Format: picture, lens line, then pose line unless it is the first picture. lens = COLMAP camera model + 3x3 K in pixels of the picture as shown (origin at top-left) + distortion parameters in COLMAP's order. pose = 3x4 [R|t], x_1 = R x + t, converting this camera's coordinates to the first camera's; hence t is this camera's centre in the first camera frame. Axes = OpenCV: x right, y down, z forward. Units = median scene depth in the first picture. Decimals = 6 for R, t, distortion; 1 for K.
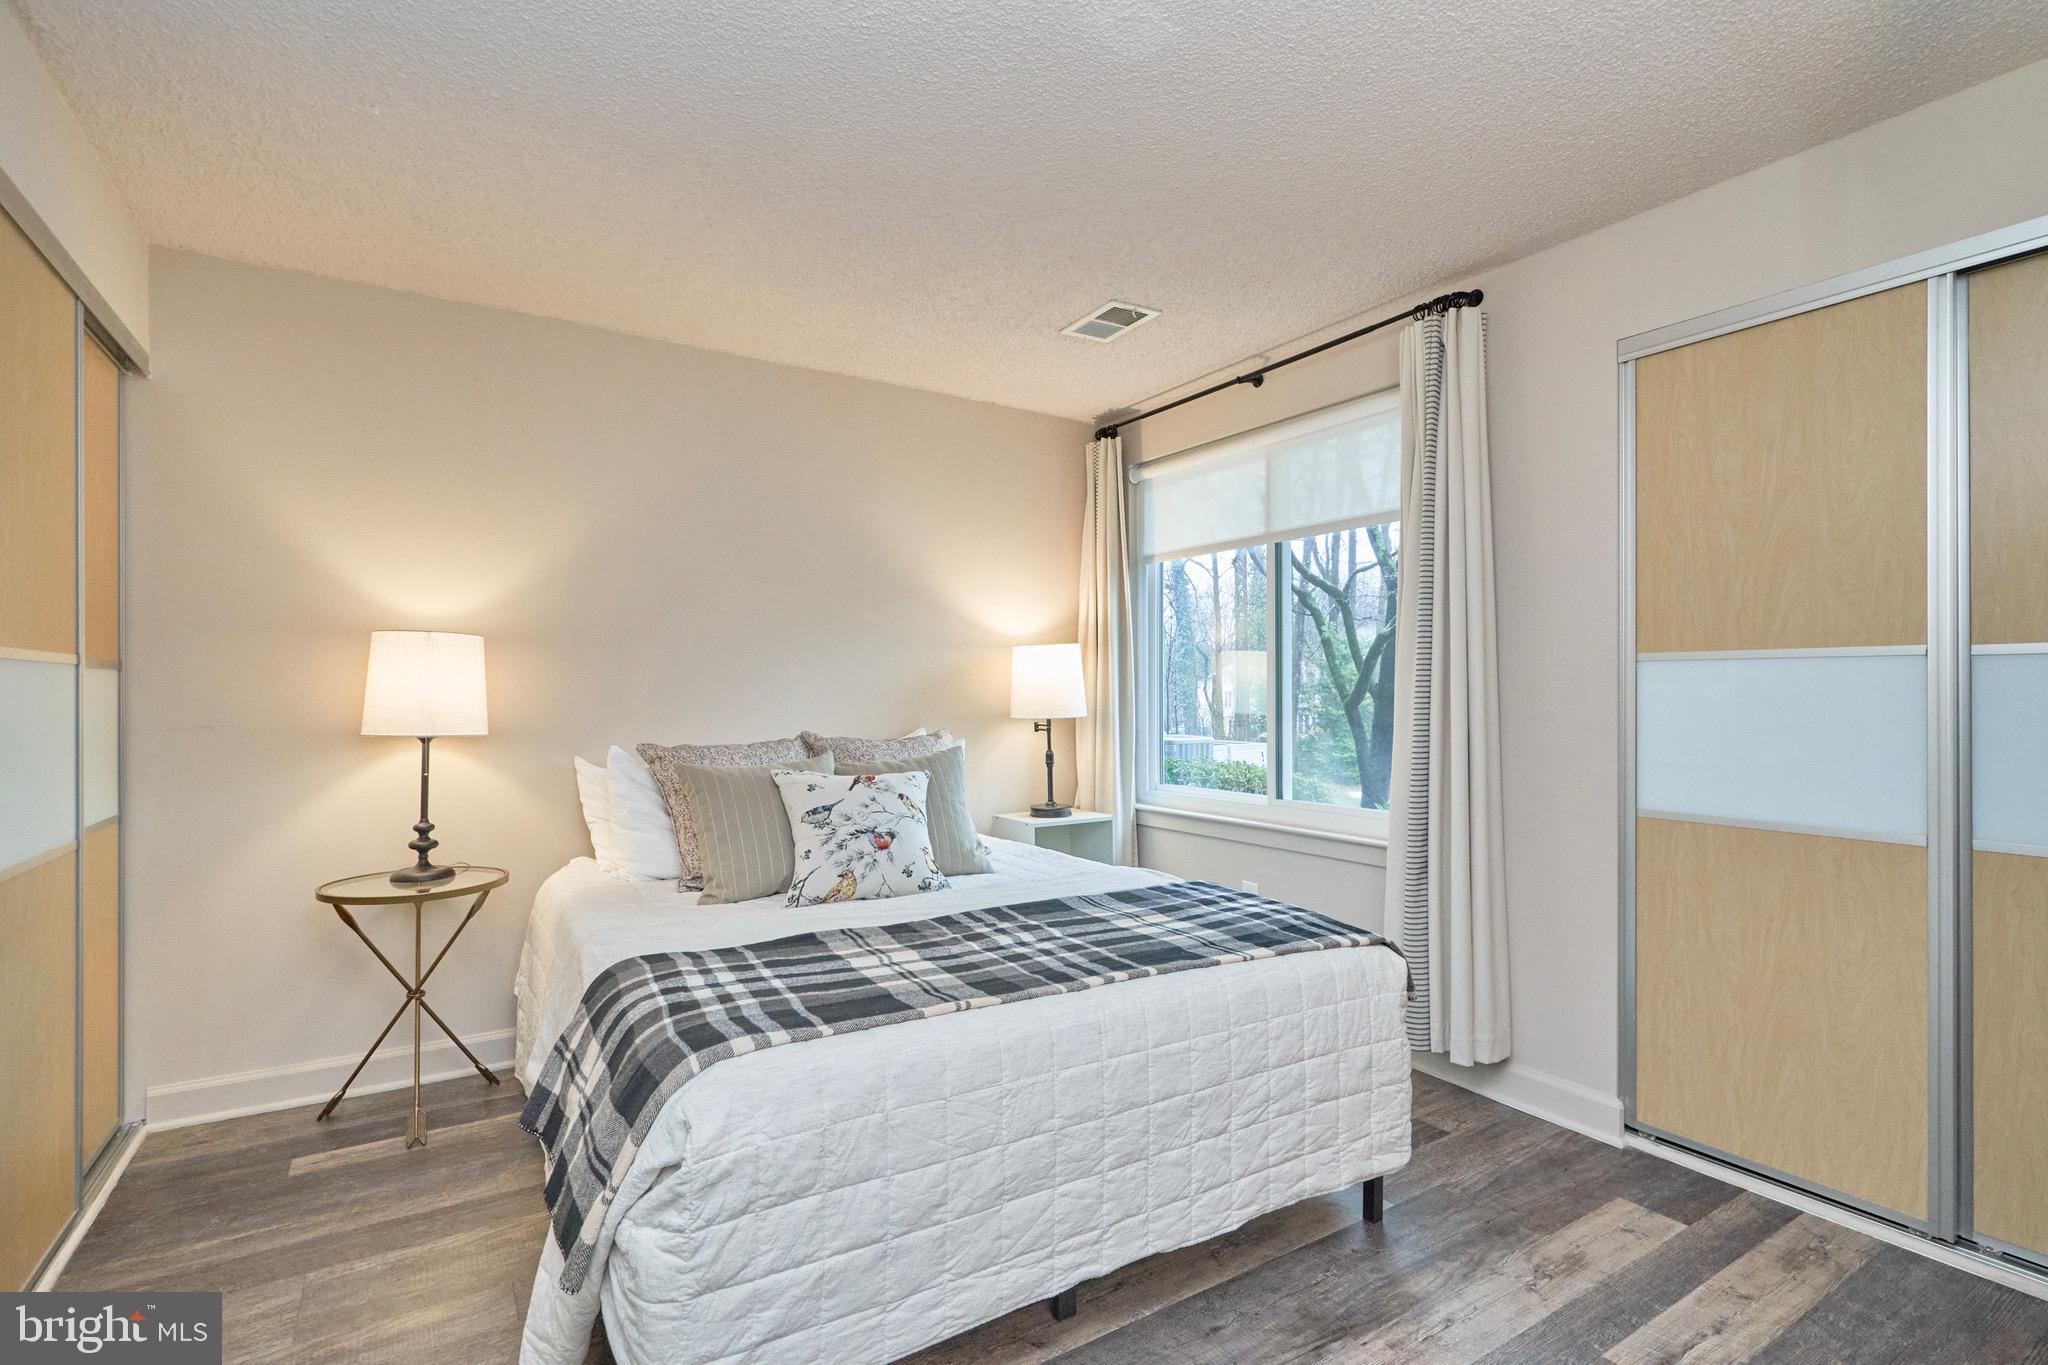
lens RADIAL K [[957.2, 0, 1014.1], [0, 957.2, 674.9], [0, 0, 1]] dist [0.000954, 0.001090]
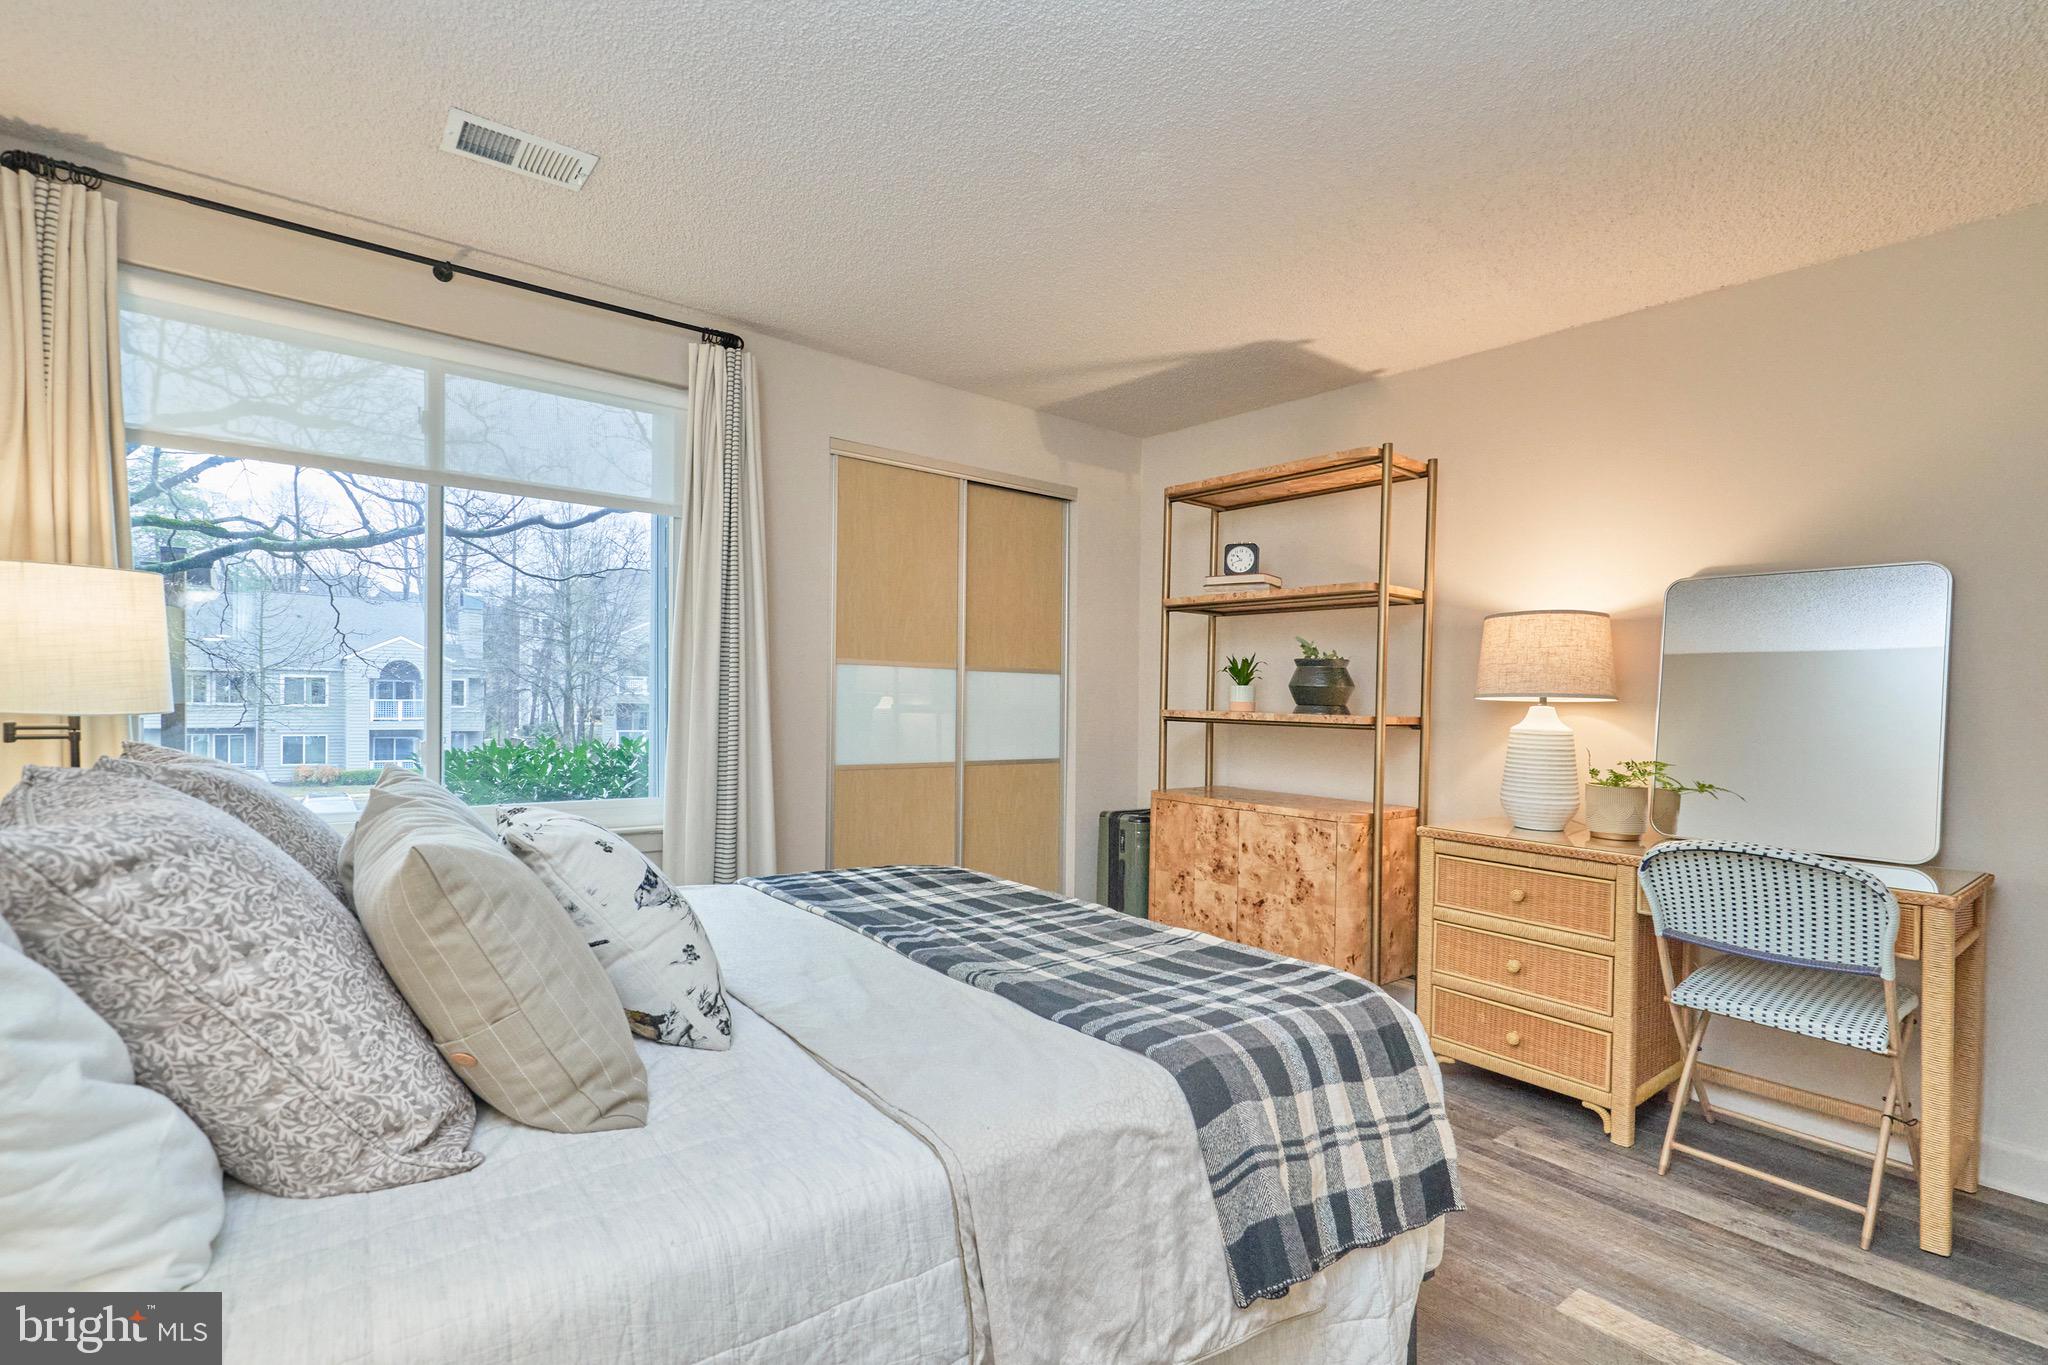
lens RADIAL K [[957.2, 0, 1014.4], [0, 957.2, 699.9], [0, 0, 1]] dist [0.000954, 0.001090]
pose [[-0.109145, -0.004836, 0.994014, -0.989728], [-0.039484, 0.999220, 0.000526, 0.034492], [-0.993241, -0.039191, -0.109251, 1.075287]]
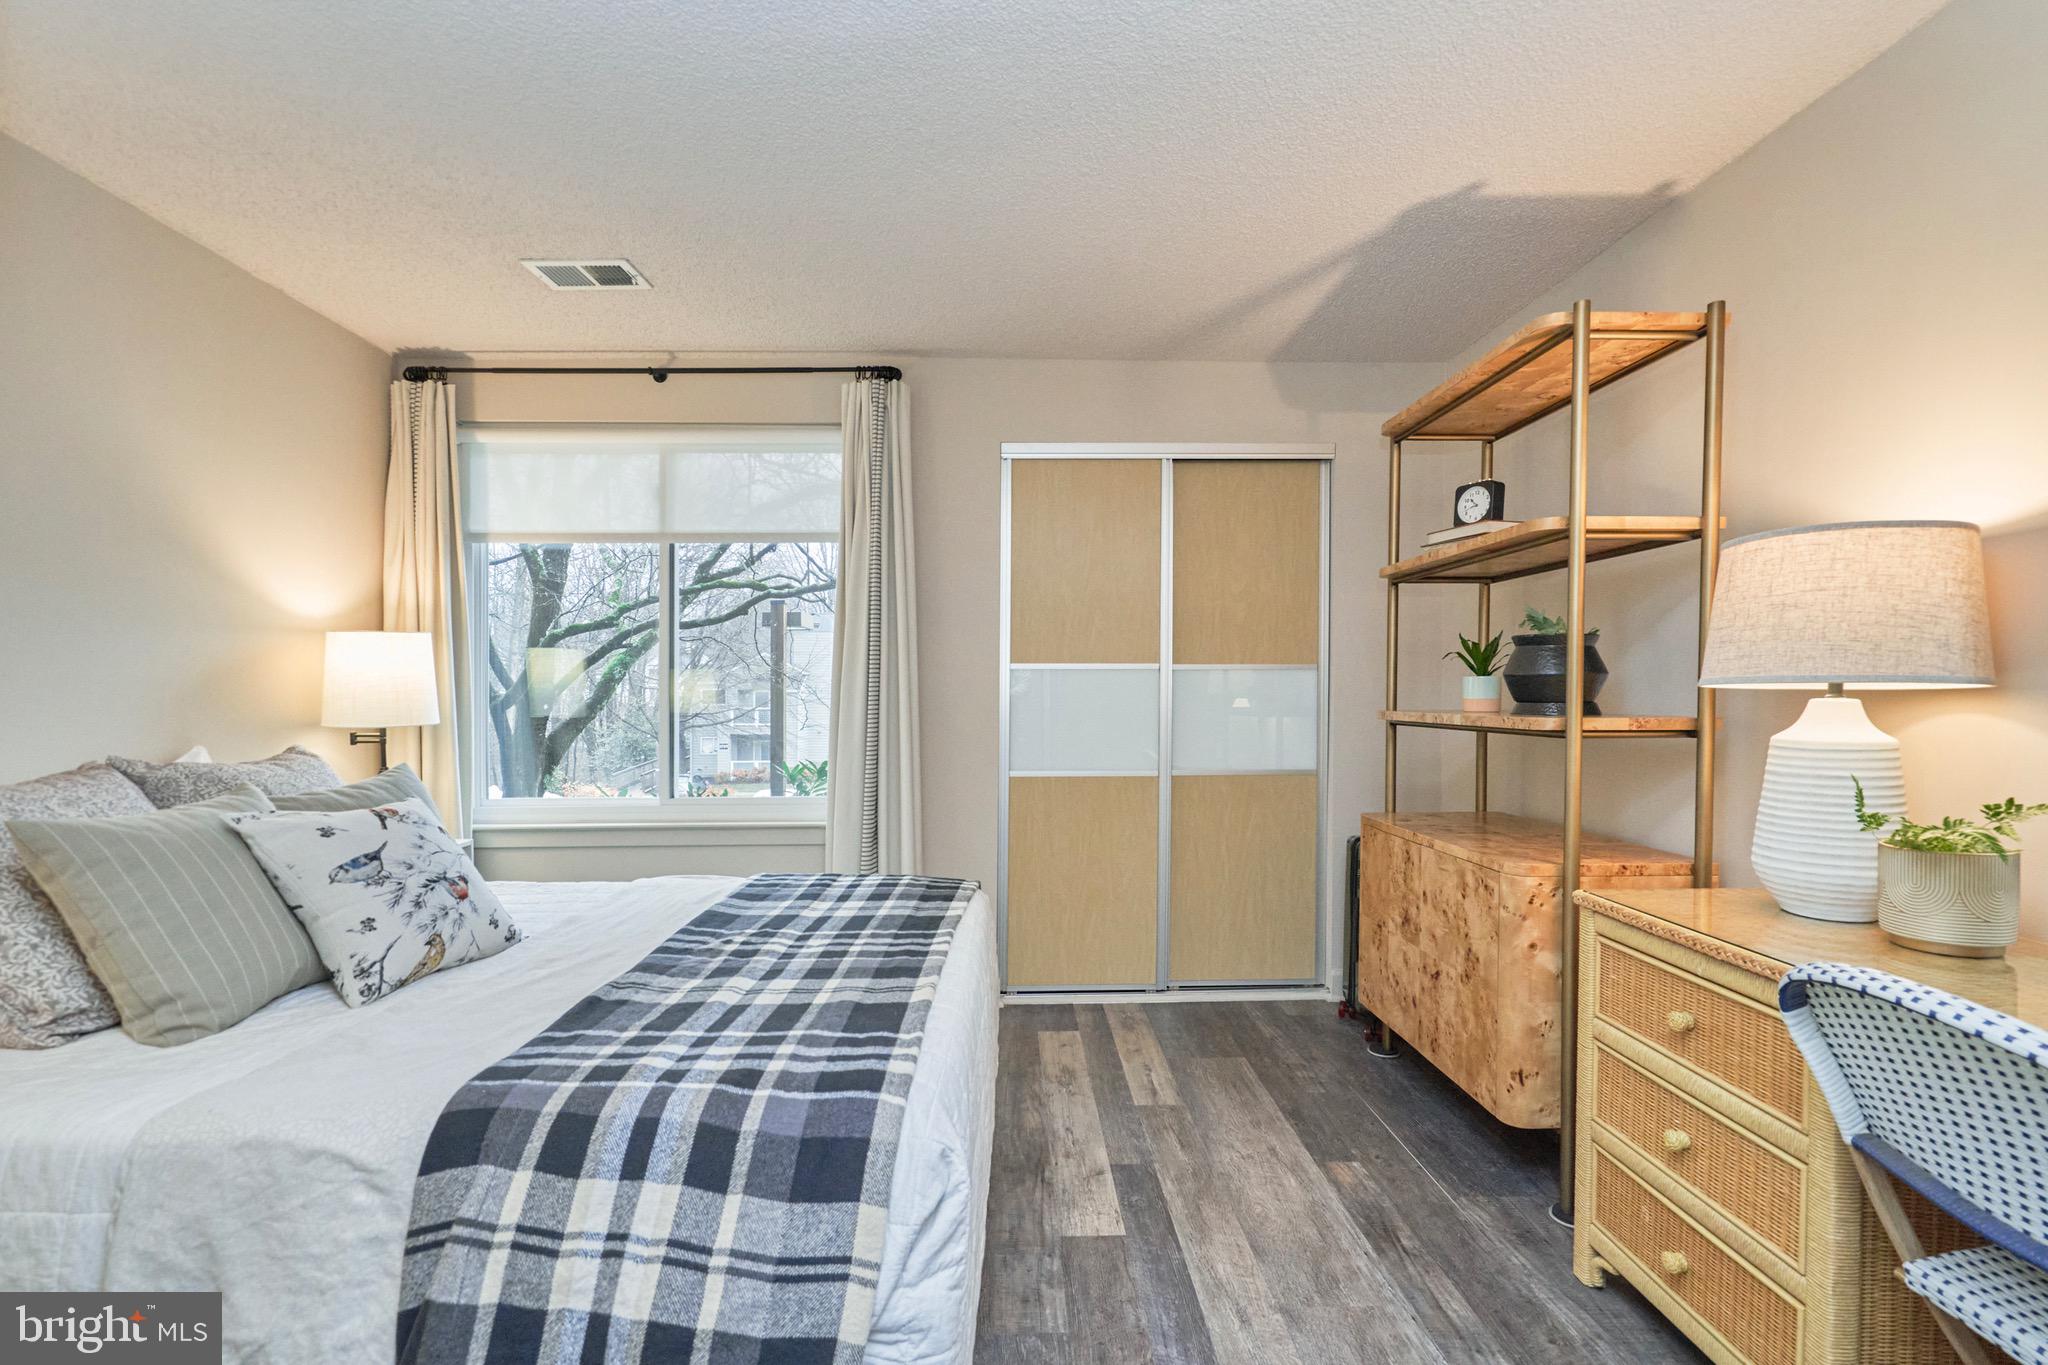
lens RADIAL K [[957.2, 0, 1015.5], [0, 957.2, 702.1], [0, 0, 1]] dist [0.000954, 0.001090]
pose [[0.516342, -0.009969, 0.856324, -0.696812], [-0.011602, 0.999759, 0.018635, 0.009241], [-0.856304, -0.019558, 0.516102, 0.297630]]
